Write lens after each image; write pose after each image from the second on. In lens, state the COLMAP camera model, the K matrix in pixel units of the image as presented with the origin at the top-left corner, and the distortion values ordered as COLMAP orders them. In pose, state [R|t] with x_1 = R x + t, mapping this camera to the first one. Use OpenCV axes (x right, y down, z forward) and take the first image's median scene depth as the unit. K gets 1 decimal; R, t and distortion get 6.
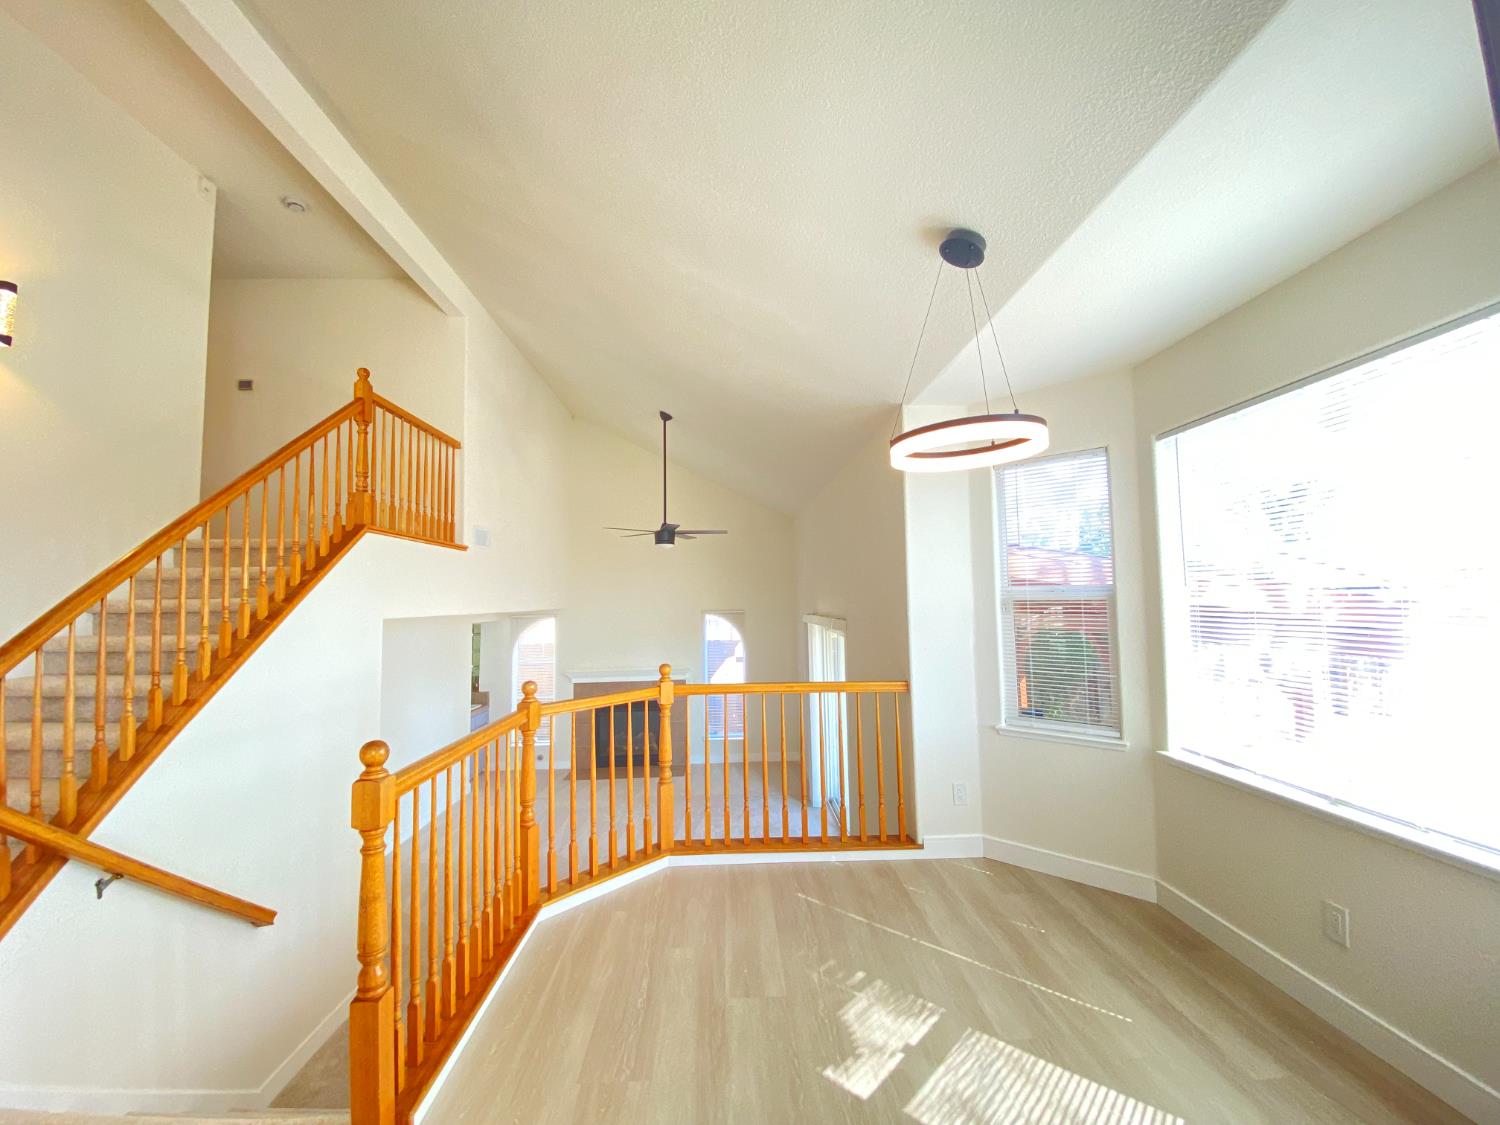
lens RADIAL K [[599.9, 0, 749.1], [0, 599.9, 561.5], [0, 0, 1]] dist [0.024931, -0.026750]
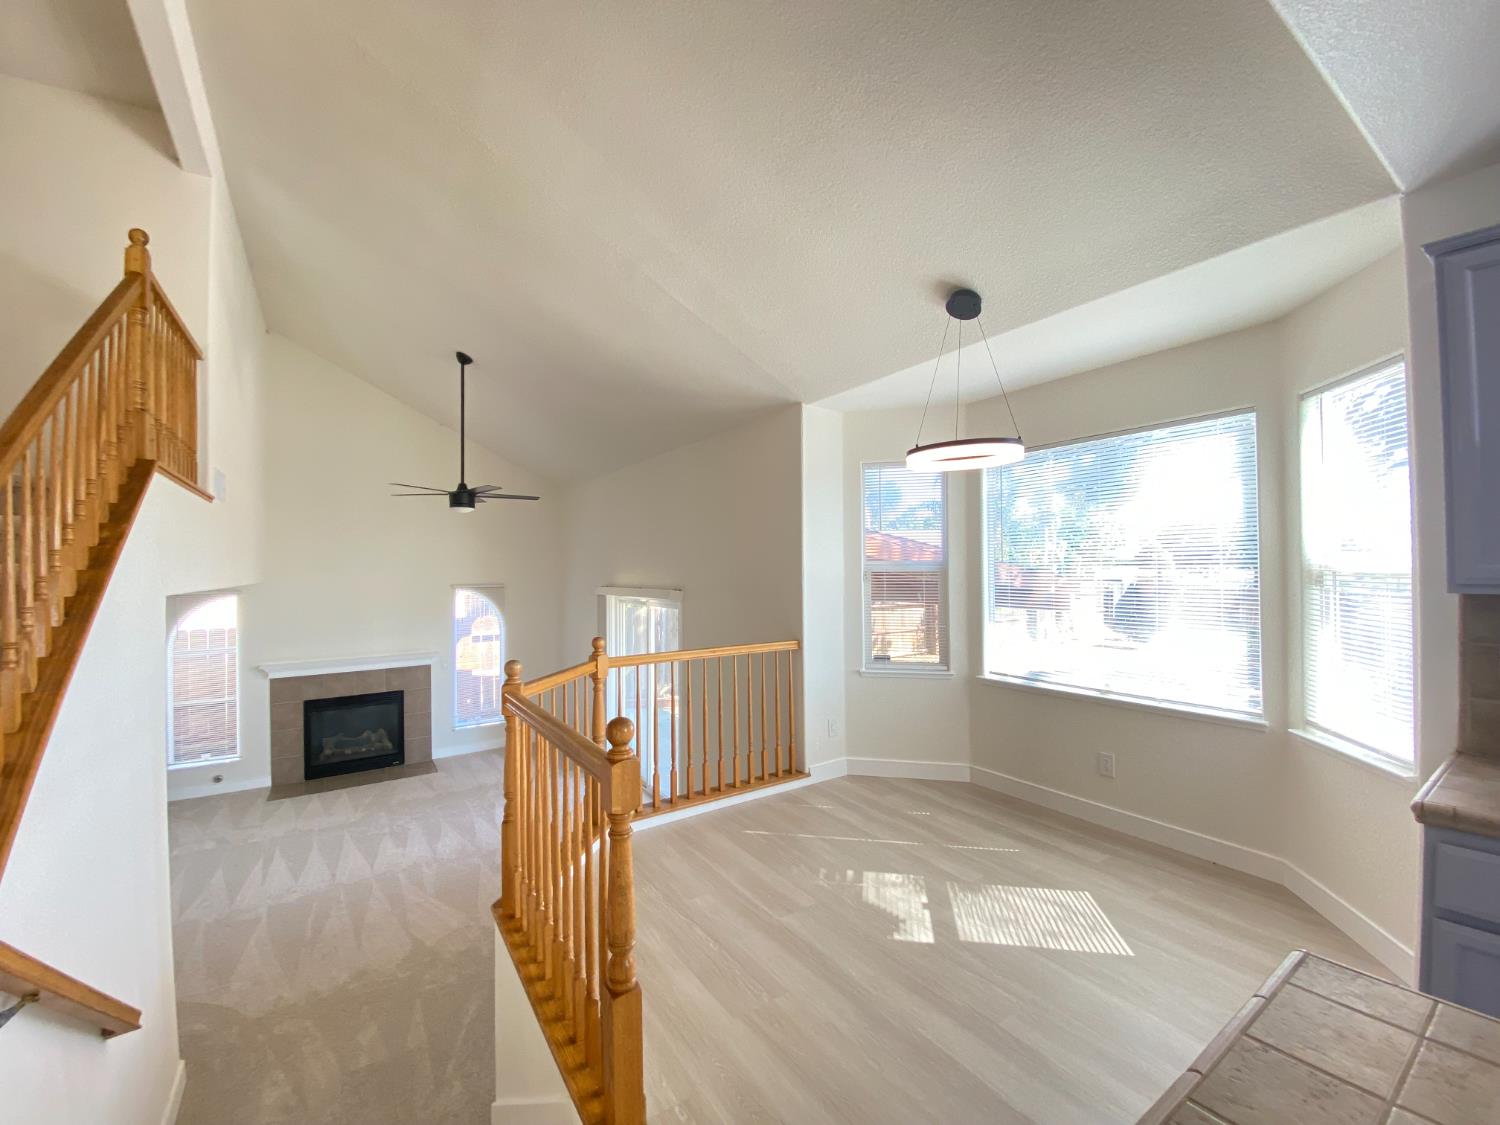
lens RADIAL K [[599.9, 0, 749.1], [0, 599.9, 561.5], [0, 0, 1]] dist [0.024931, -0.026750]
pose [[0.850699, 0.010210, 0.525555, -0.447313], [-0.033906, 0.998795, 0.035480, 0.007307], [-0.524559, -0.048002, 0.850020, 0.059856]]
